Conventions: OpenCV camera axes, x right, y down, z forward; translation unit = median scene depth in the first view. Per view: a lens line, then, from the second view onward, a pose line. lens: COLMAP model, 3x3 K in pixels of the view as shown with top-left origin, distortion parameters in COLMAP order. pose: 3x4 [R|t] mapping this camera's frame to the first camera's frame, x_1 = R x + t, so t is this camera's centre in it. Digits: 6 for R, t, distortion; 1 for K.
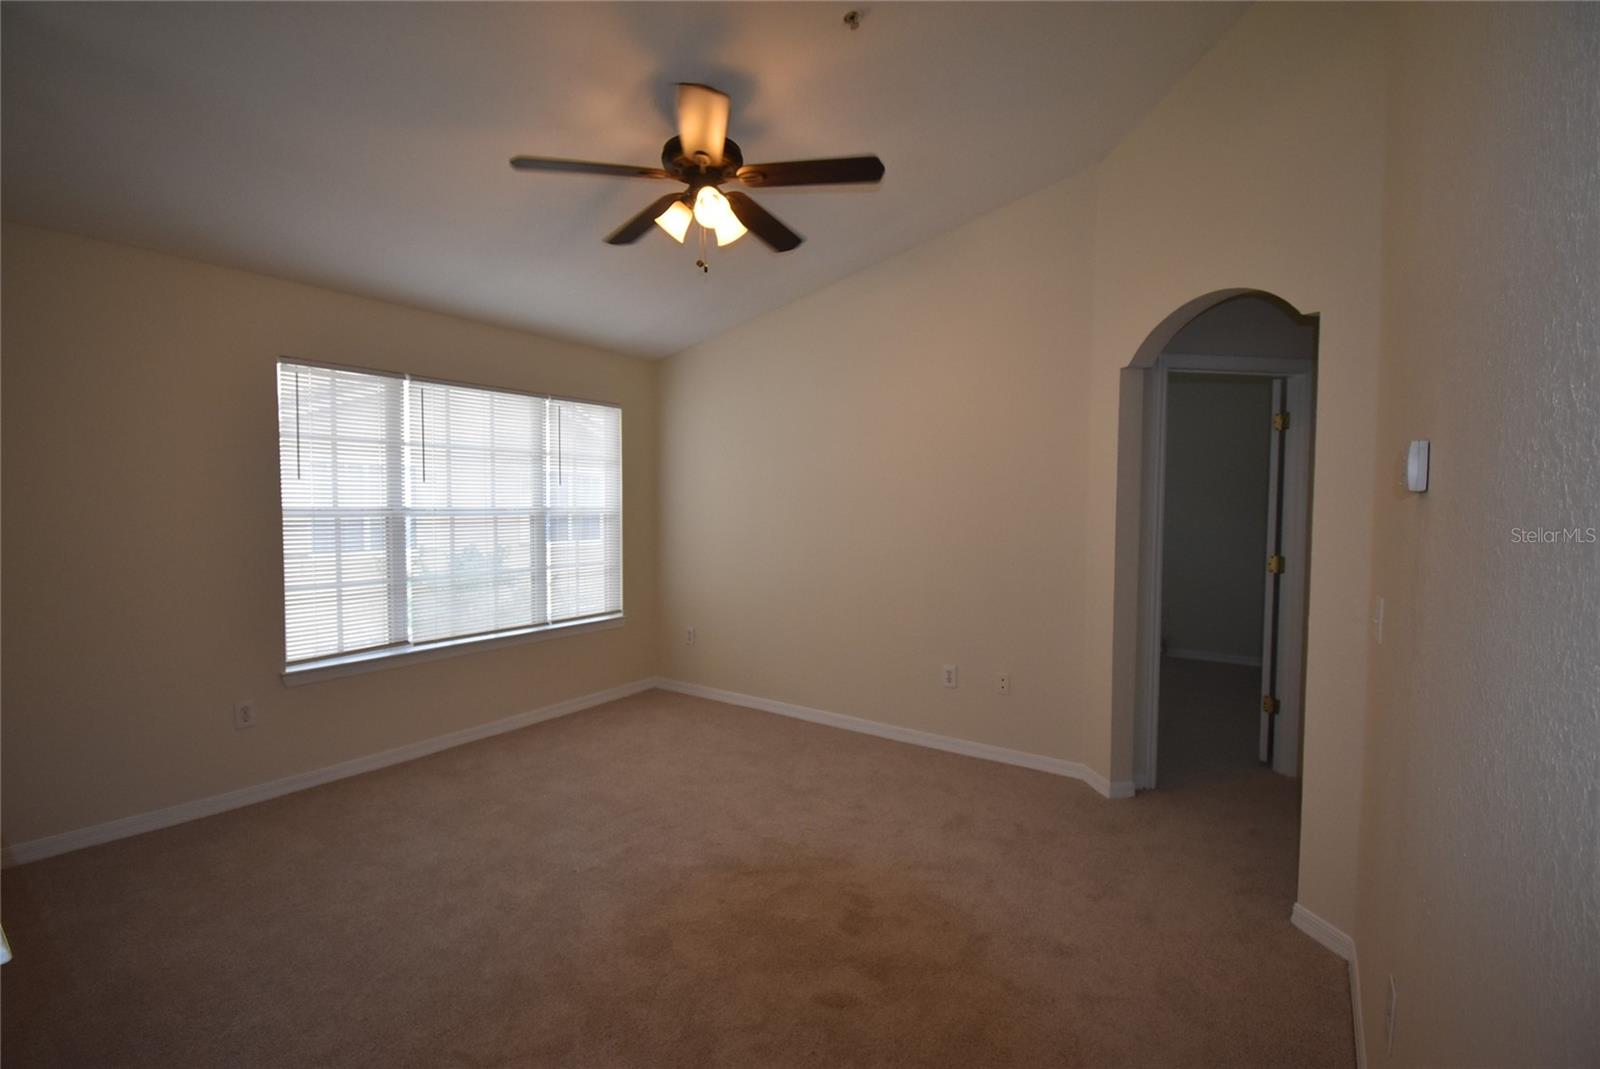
lens RADIAL K [[652.8, 0, 800.0], [0, 652.8, 534.5], [0, 0, 1]] dist [-0.001039, -0.019036]
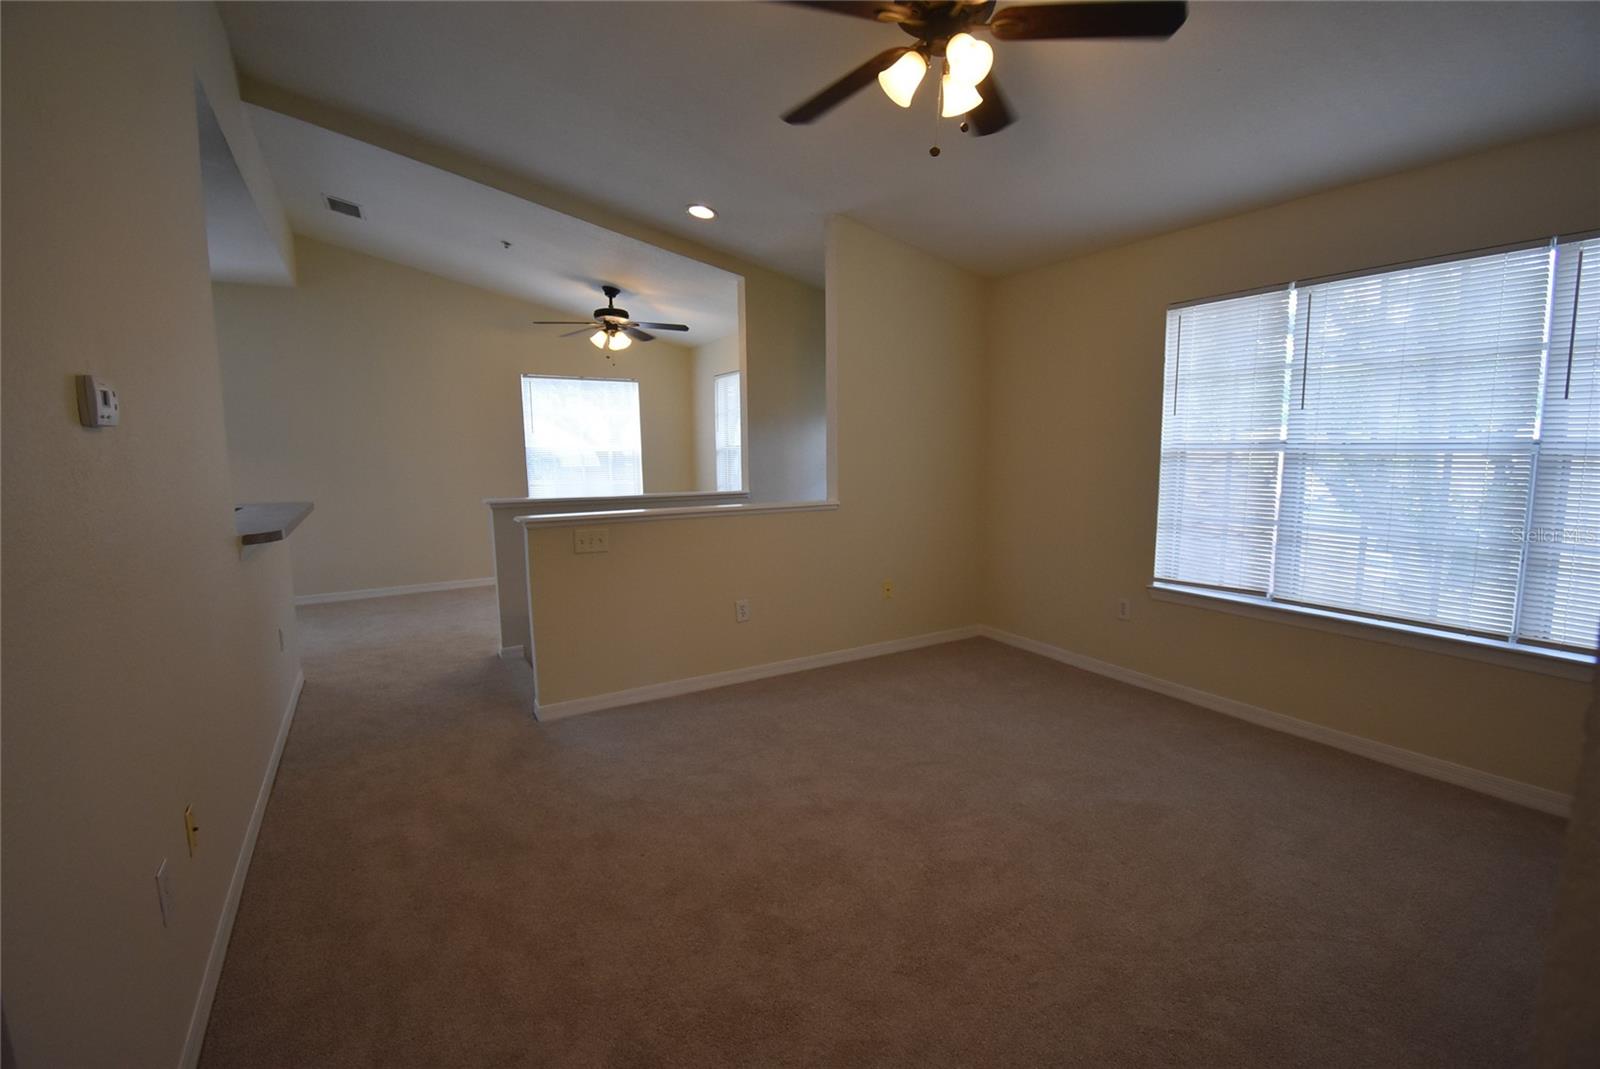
lens RADIAL K [[711.1, 0, 792.9], [0, 711.1, 534.6], [0, 0, 1]] dist [0.021051, -0.026848]
pose [[-0.406698, 0.121755, -0.905413, 0.548496], [-0.021668, 0.989515, 0.142797, -0.041319], [0.913306, 0.077694, -0.399795, 0.822306]]
